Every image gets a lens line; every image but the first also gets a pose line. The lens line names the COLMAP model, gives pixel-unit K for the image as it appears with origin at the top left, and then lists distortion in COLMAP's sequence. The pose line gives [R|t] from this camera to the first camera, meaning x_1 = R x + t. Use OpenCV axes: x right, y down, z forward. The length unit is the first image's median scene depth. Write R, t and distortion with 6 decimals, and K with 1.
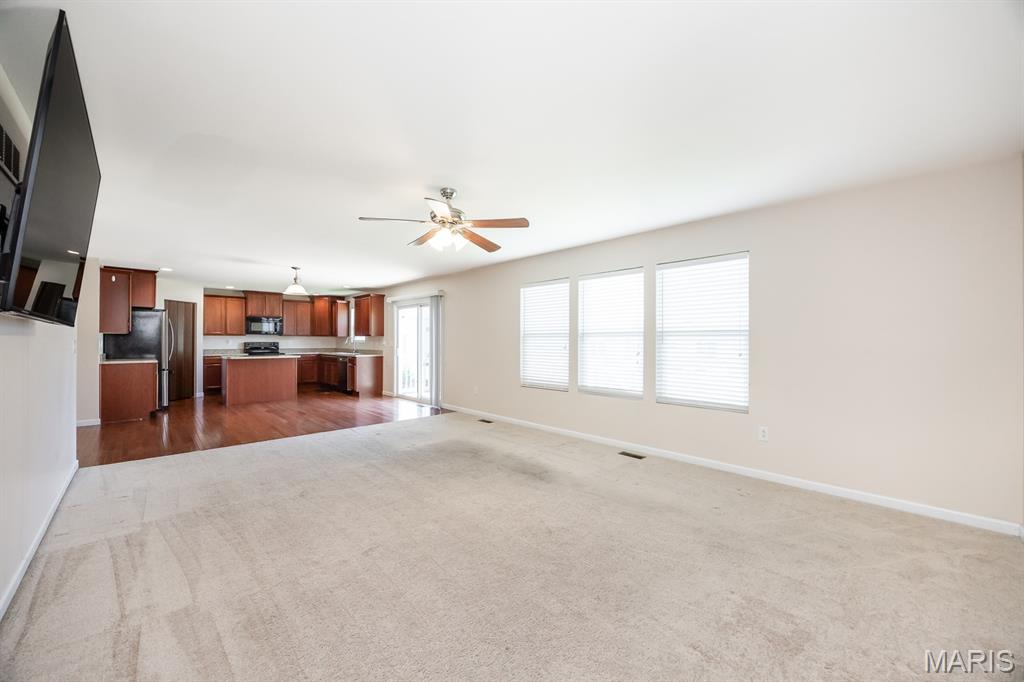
lens RADIAL K [[413.2, 0, 520.1], [0, 413.2, 341.4], [0, 0, 1]] dist [-0.001904, 0.000196]
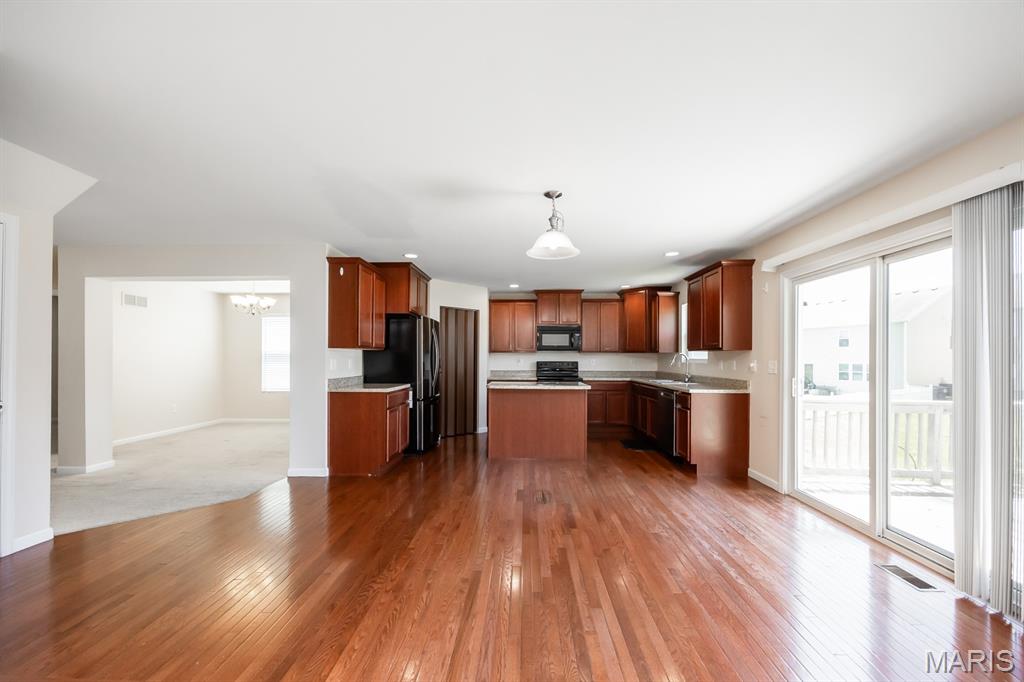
lens RADIAL K [[413.2, 0, 512.5], [0, 413.2, 361.4], [0, 0, 1]] dist [-0.001904, 0.000196]
pose [[0.709054, 0.004125, -0.705142, -0.189616], [-0.002475, 0.999991, 0.003362, -0.001128], [0.705150, -0.000639, 0.709058, 0.474082]]
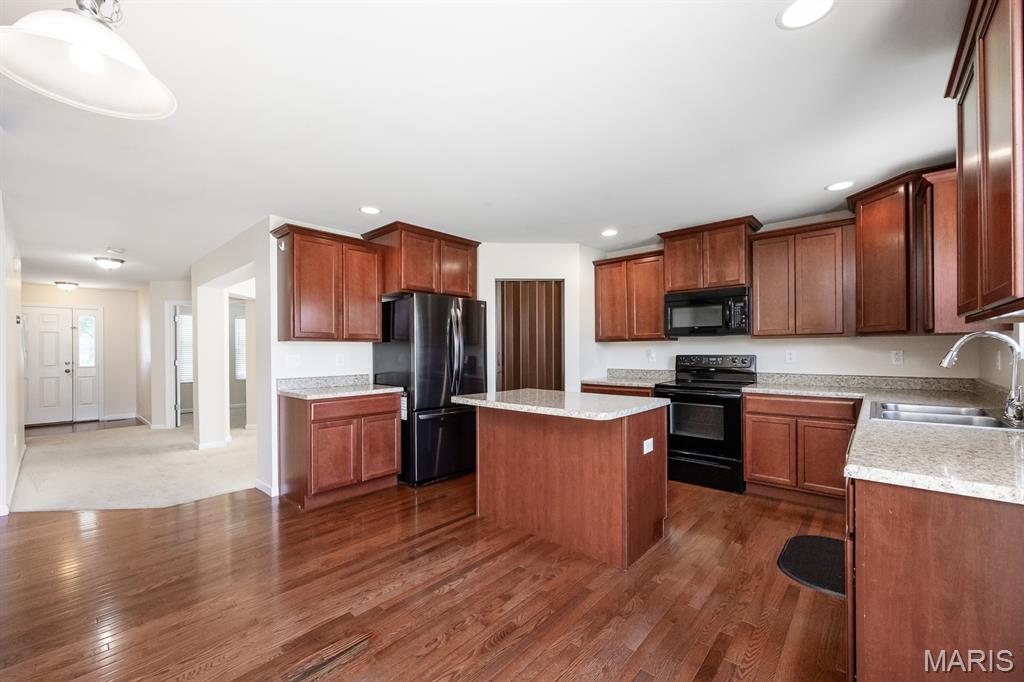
lens RADIAL K [[413.2, 0, 505.4], [0, 413.2, 354.1], [0, 0, 1]] dist [-0.001904, 0.000196]
pose [[0.084989, 0.000188, -0.996382, -0.262884], [0.006275, 0.999980, 0.000724, -0.001351], [0.996362, -0.006314, 0.084987, 0.834148]]
